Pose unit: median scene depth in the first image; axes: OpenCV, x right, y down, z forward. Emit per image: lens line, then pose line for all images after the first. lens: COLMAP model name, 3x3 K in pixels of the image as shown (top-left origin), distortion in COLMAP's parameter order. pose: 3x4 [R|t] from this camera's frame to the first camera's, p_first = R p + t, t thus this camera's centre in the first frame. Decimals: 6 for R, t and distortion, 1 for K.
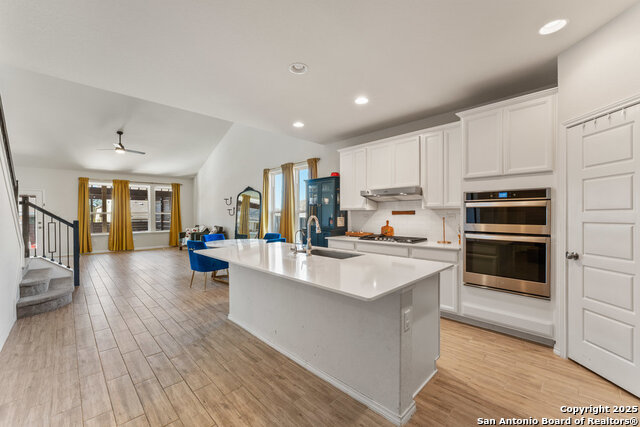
lens RADIAL K [[258.0, 0, 320.9], [0, 258.0, 216.9], [0, 0, 1]] dist [-0.002753, -0.000144]
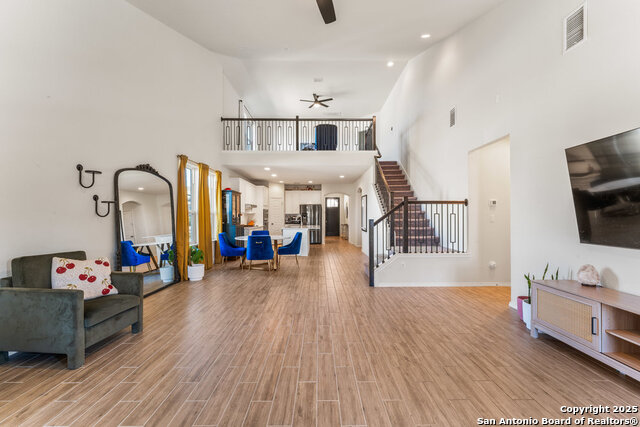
lens RADIAL K [[264.3, 0, 329.7], [0, 264.3, 214.3], [0, 0, 1]] dist [-0.001833, -0.000251]
pose [[-0.737525, 0.012067, 0.675212, -2.085243], [0.014621, 0.999891, -0.001899, -0.005947], [-0.675161, 0.008472, -0.737621, 2.537380]]
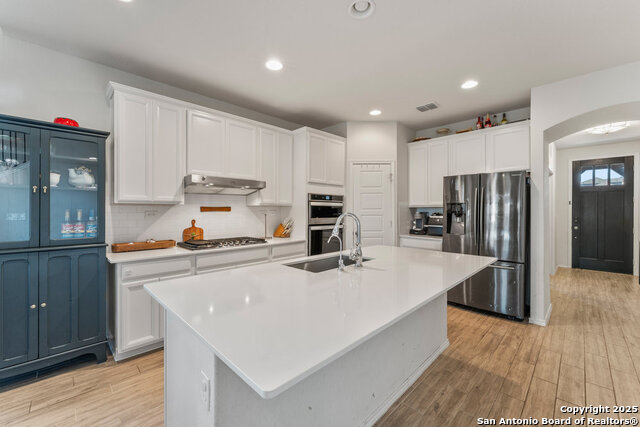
lens RADIAL K [[263.1, 0, 316.3], [0, 263.1, 211.8], [0, 0, 1]] dist [-0.000145, -0.000001]
pose [[-0.000373, -0.002637, 0.999996, -0.591760], [0.010357, 0.999943, 0.002641, -0.008256], [-0.999946, 0.010358, -0.000346, 0.815380]]
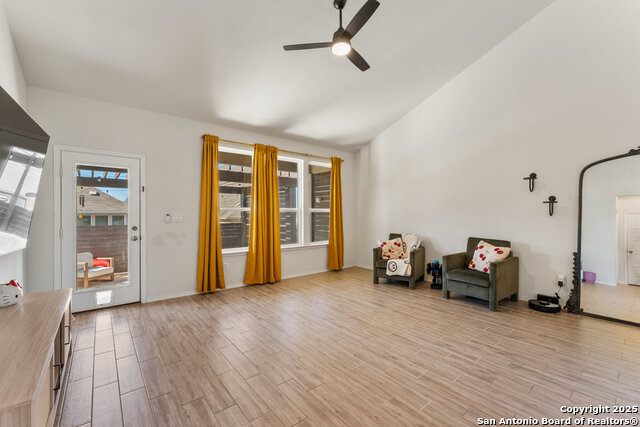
lens RADIAL K [[271.9, 0, 324.0], [0, 271.9, 214.9], [0, 0, 1]] dist [-0.000377, -0.000081]
pose [[0.996284, 0.011257, -0.085388, -1.656967], [-0.011854, 0.999909, -0.006491, -0.004044], [0.085307, 0.007479, 0.996327, 1.264456]]
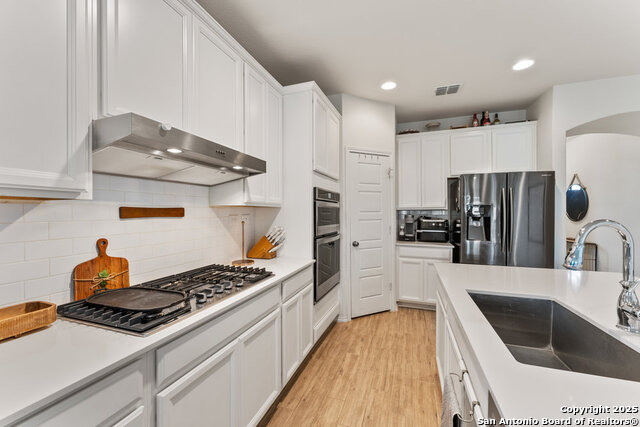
lens RADIAL K [[256.7, 0, 320.0], [0, 256.7, 213.5], [0, 0, 1]] dist [-0.001822, -0.000238]
pose [[-0.433733, 0.001152, 0.901041, -0.133903], [0.013270, 0.999899, 0.005109, -0.016403], [-0.900944, 0.014173, -0.433704, 1.121905]]
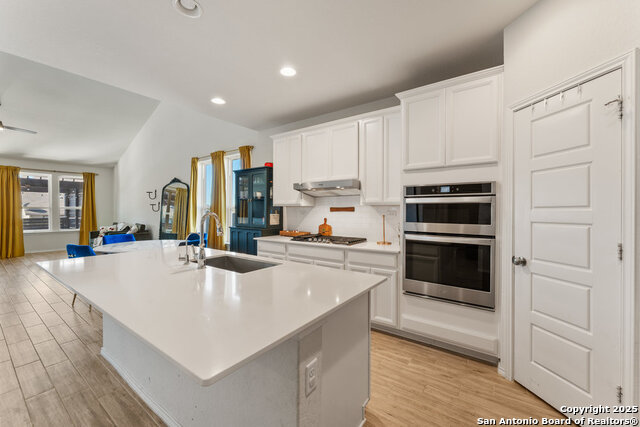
lens RADIAL K [[256.7, 0, 320.0], [0, 256.7, 213.5], [0, 0, 1]] dist [-0.001822, -0.000238]
pose [[0.986027, 0.004388, 0.166530, 0.116433], [-0.004403, 0.999990, -0.000277, -0.002230], [-0.166530, -0.000460, 0.986036, 0.172405]]
